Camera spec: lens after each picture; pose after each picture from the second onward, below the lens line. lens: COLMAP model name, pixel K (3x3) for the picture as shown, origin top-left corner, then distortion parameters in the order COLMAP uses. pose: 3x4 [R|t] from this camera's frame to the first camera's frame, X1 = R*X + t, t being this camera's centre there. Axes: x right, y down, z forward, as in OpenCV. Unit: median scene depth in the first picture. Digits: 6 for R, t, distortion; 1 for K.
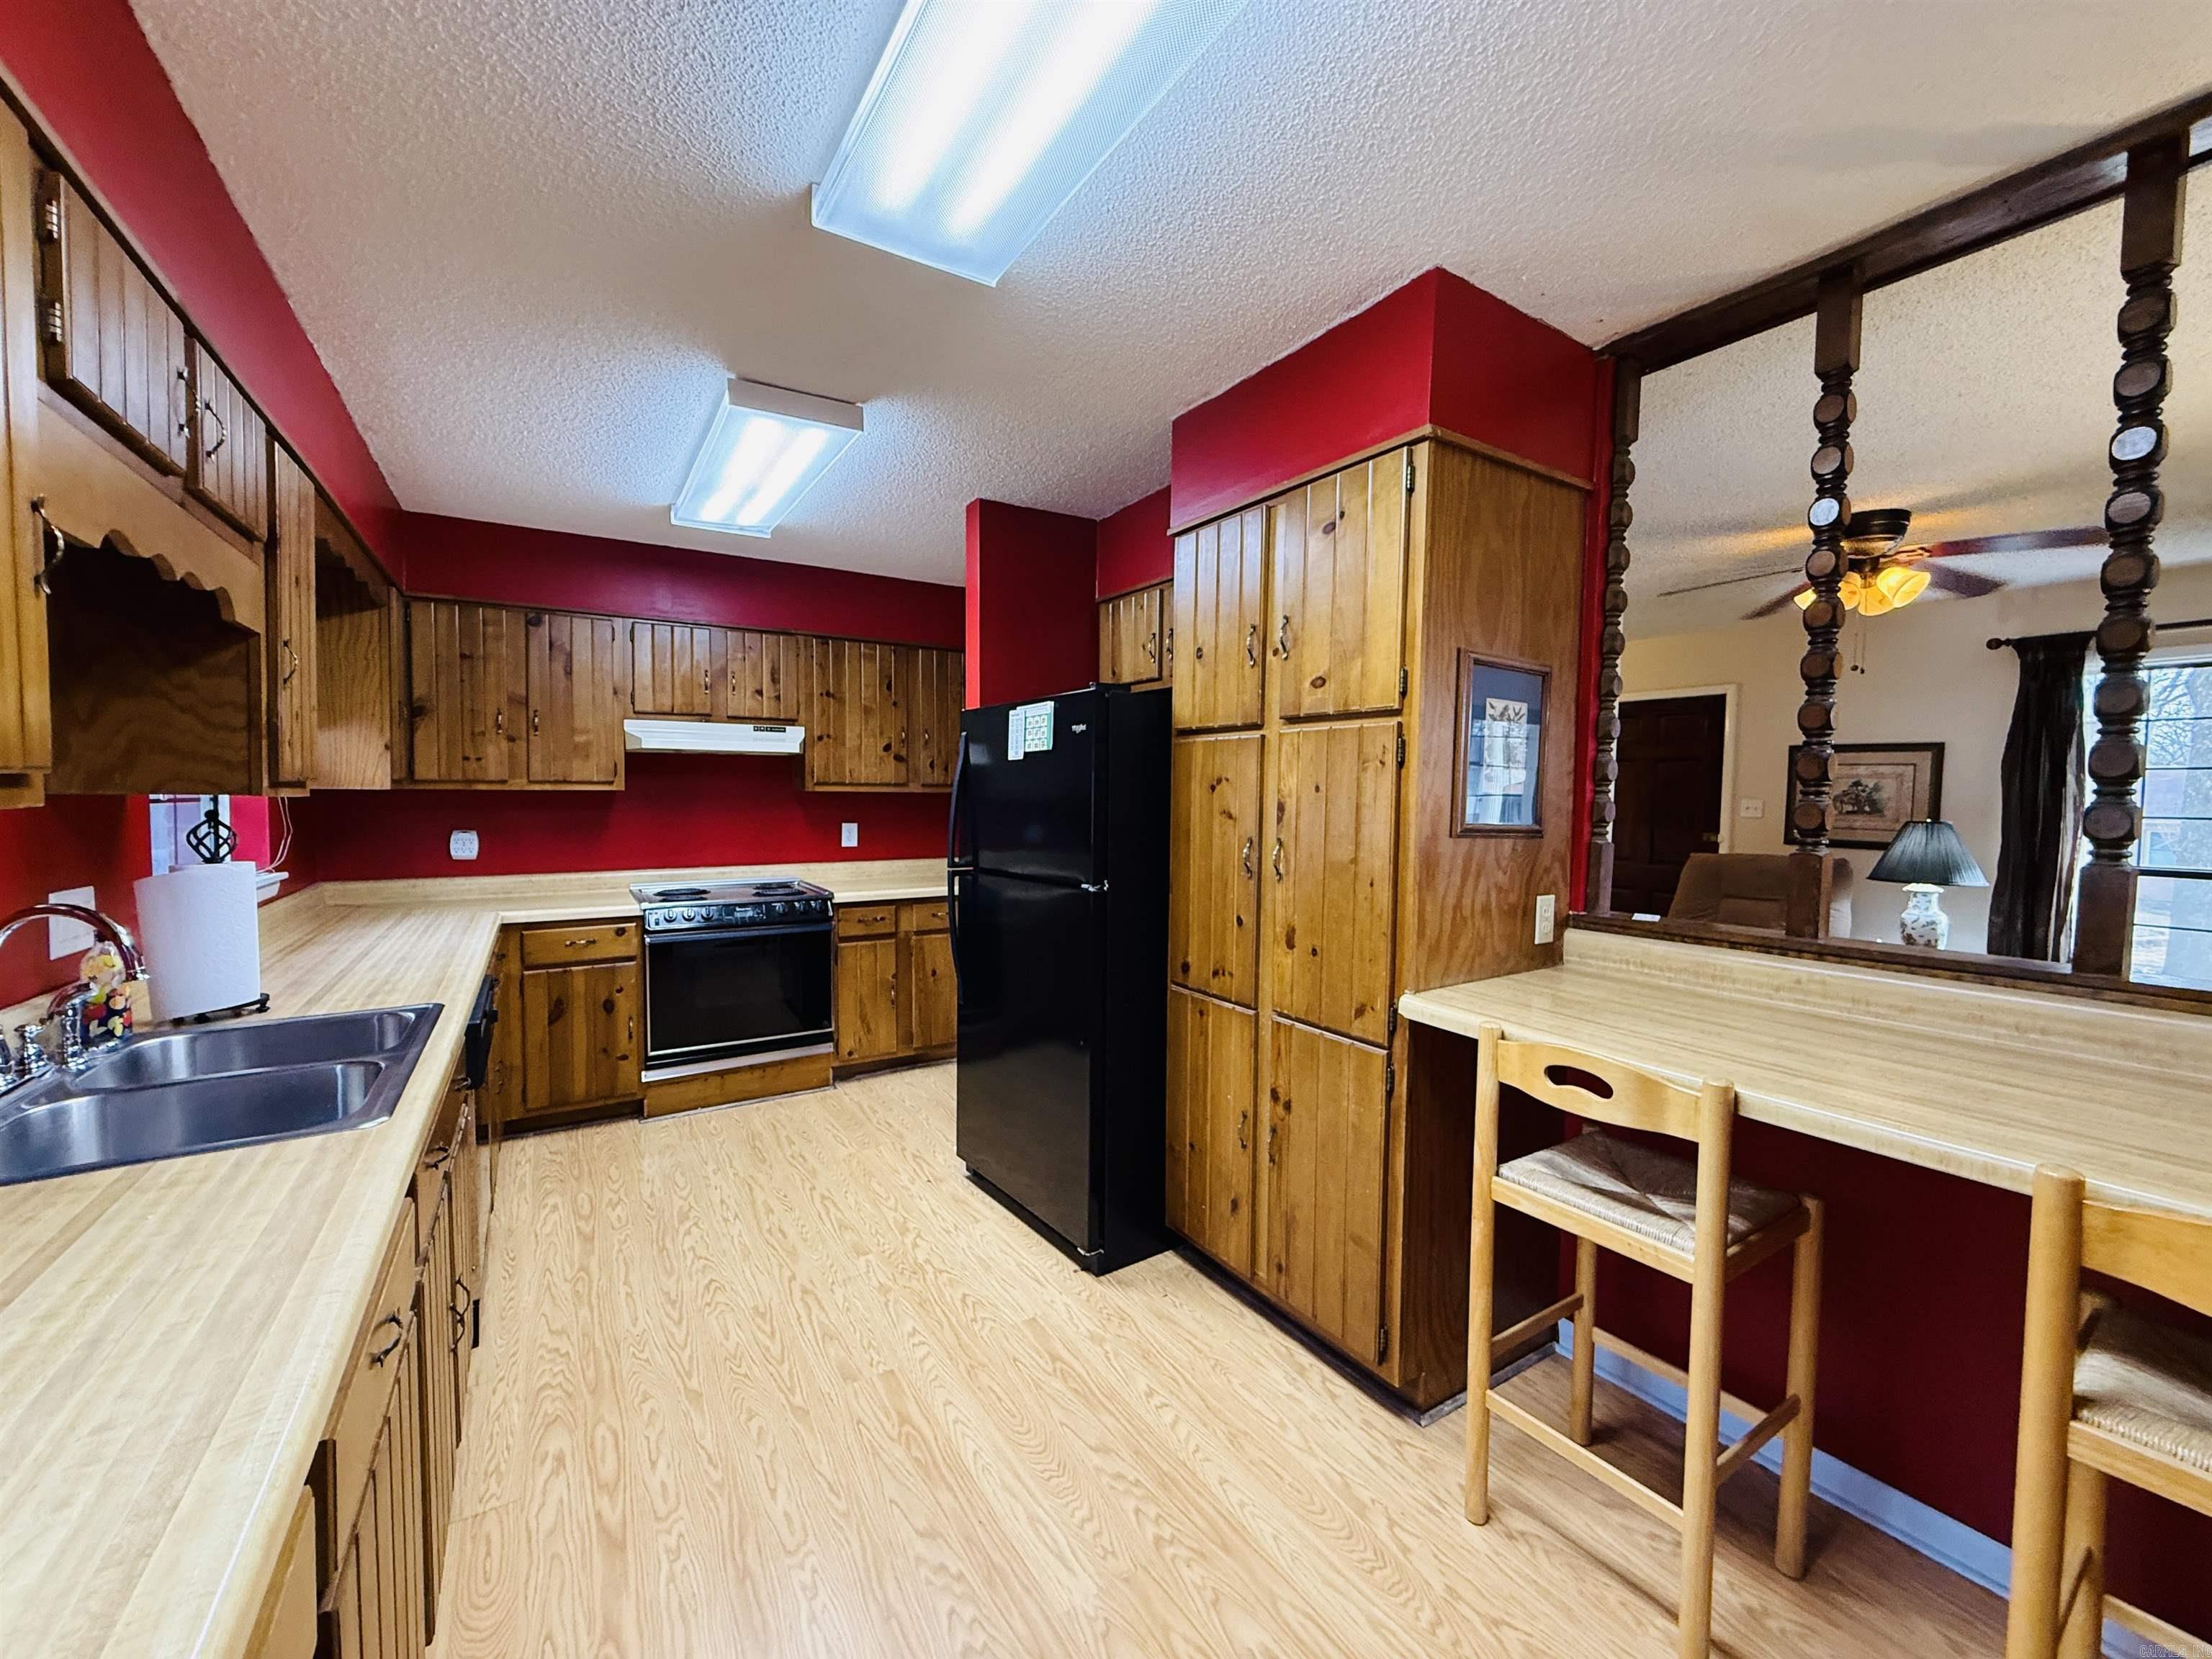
lens RADIAL K [[875.1, 0, 1102.7], [0, 875.1, 830.5], [0, 0, 1]] dist [-0.000668, 0.000276]
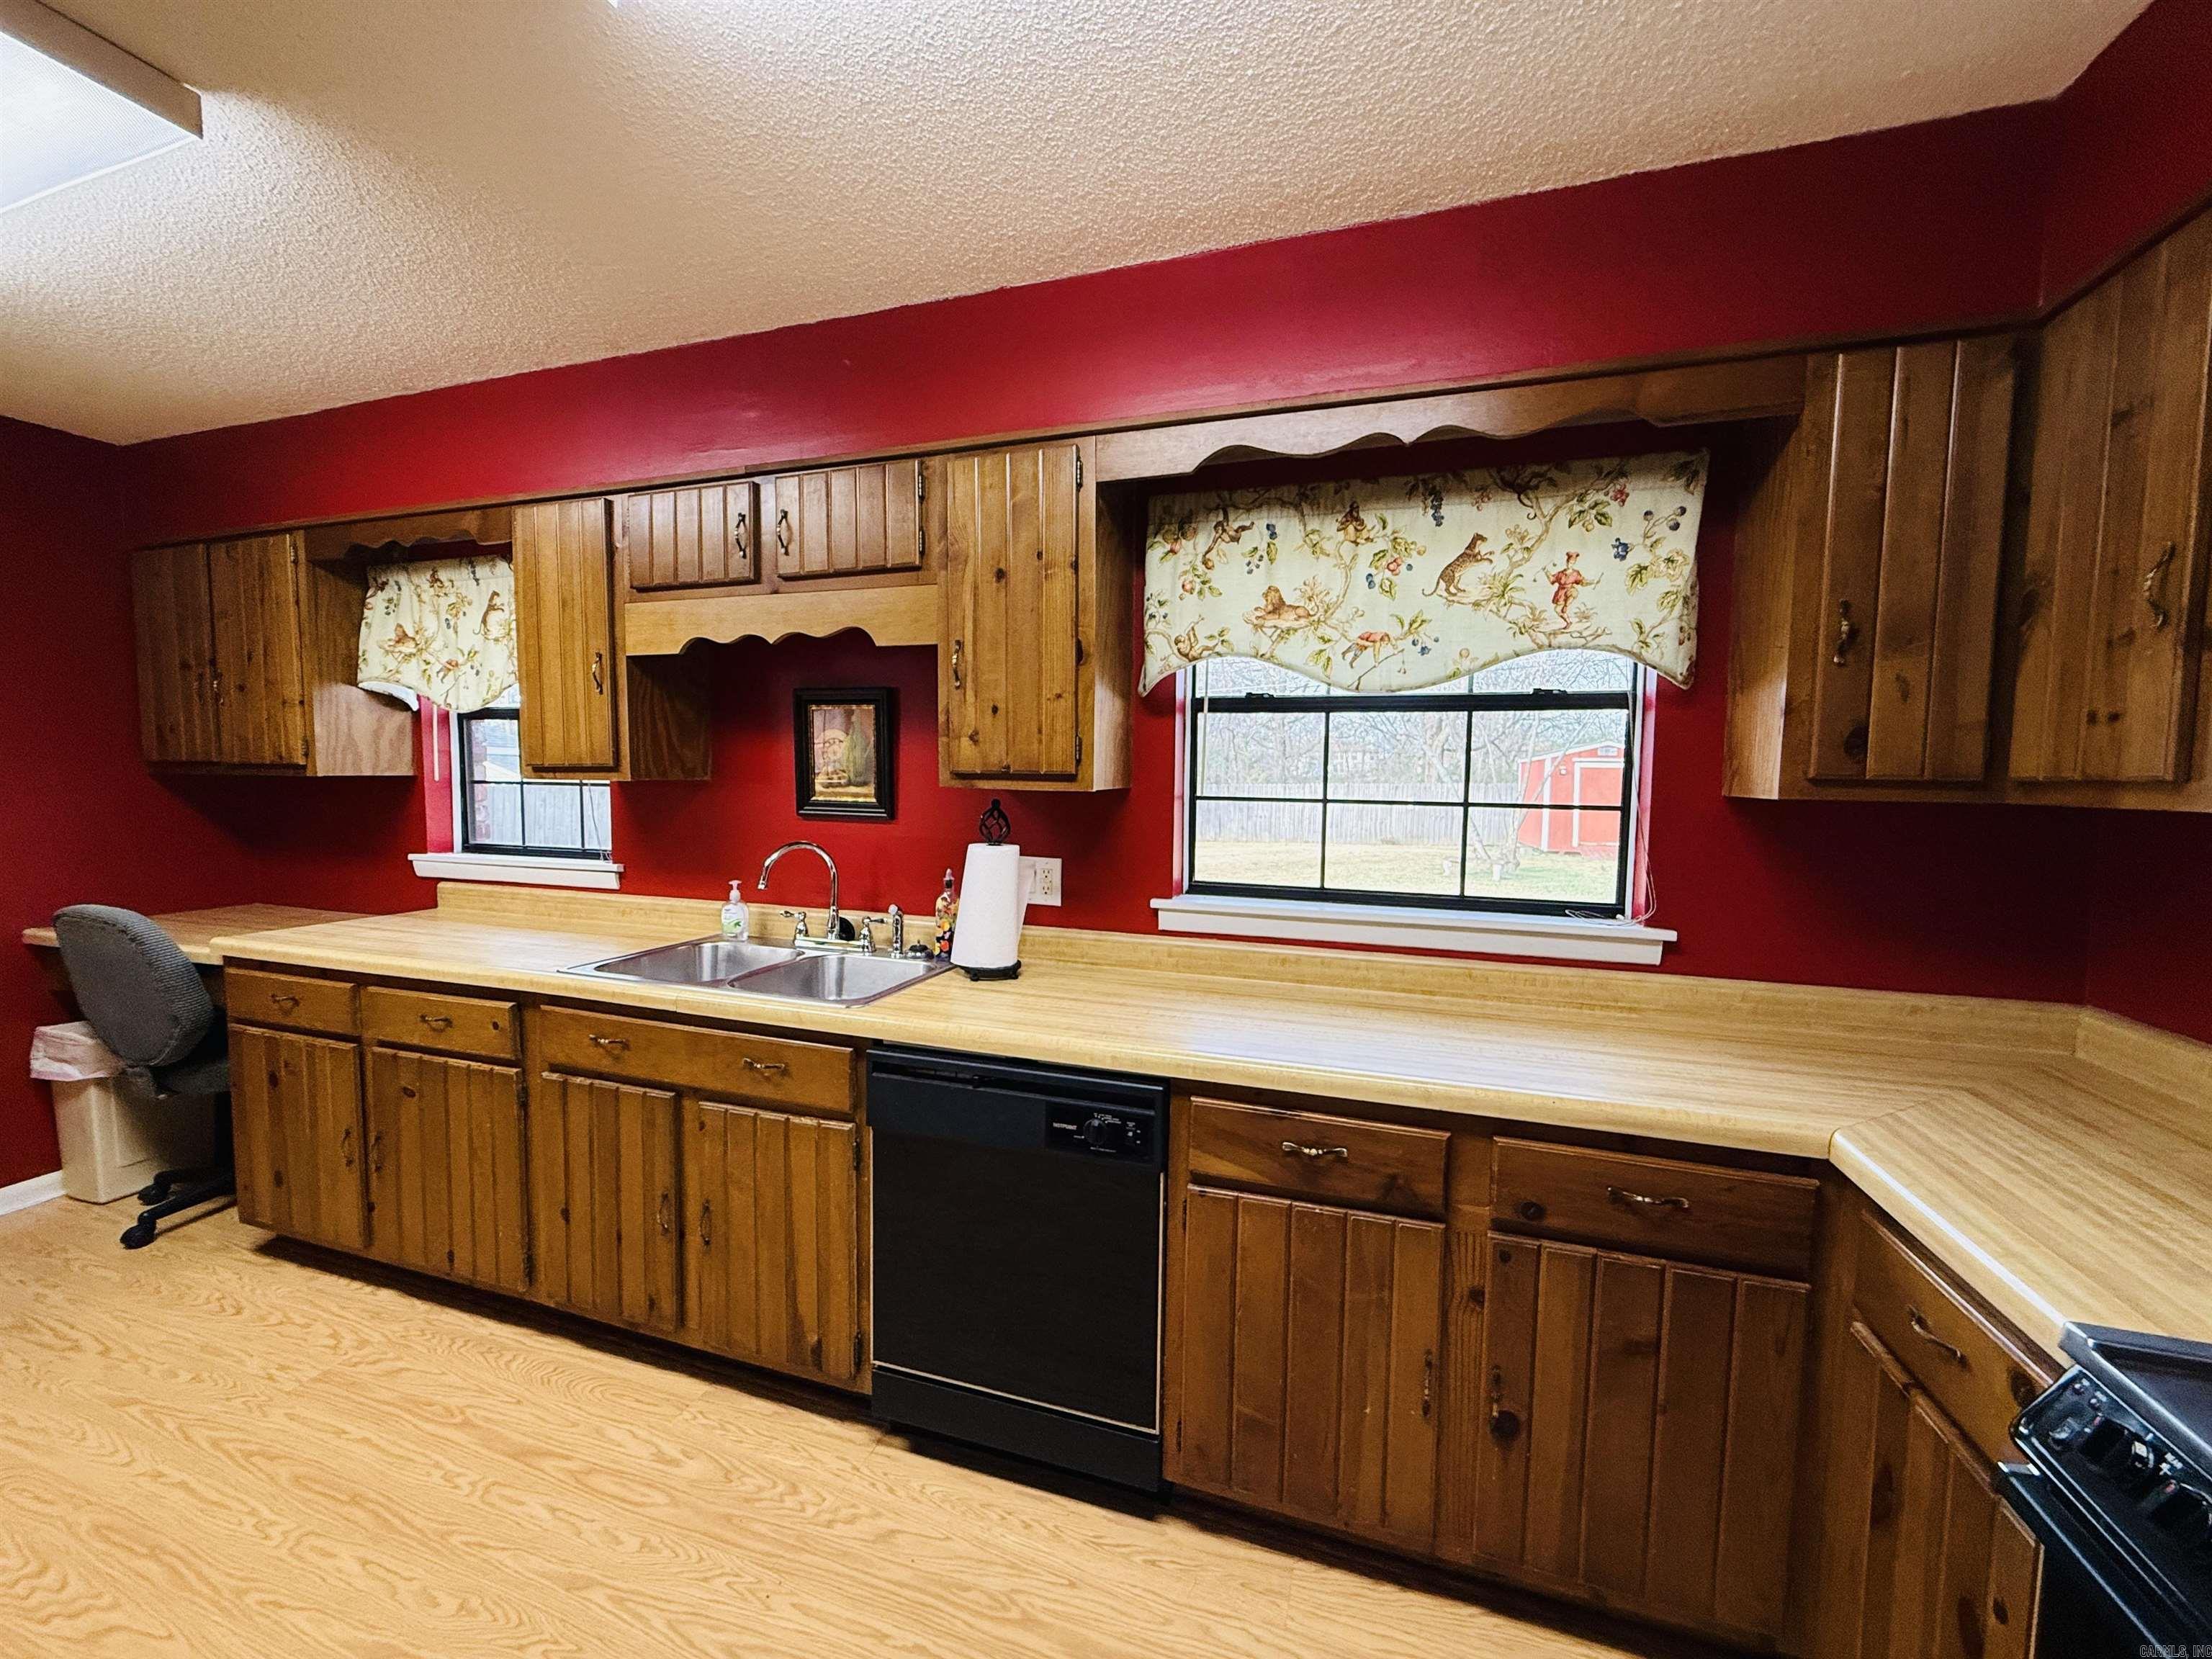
lens RADIAL K [[875.1, 0, 1102.7], [0, 875.1, 830.5], [0, 0, 1]] dist [-0.000668, 0.000276]
pose [[-0.771162, 0.020015, -0.636324, -0.222774], [-0.051034, 0.994346, 0.093124, -0.056503], [0.634590, 0.104288, -0.765780, 1.144753]]
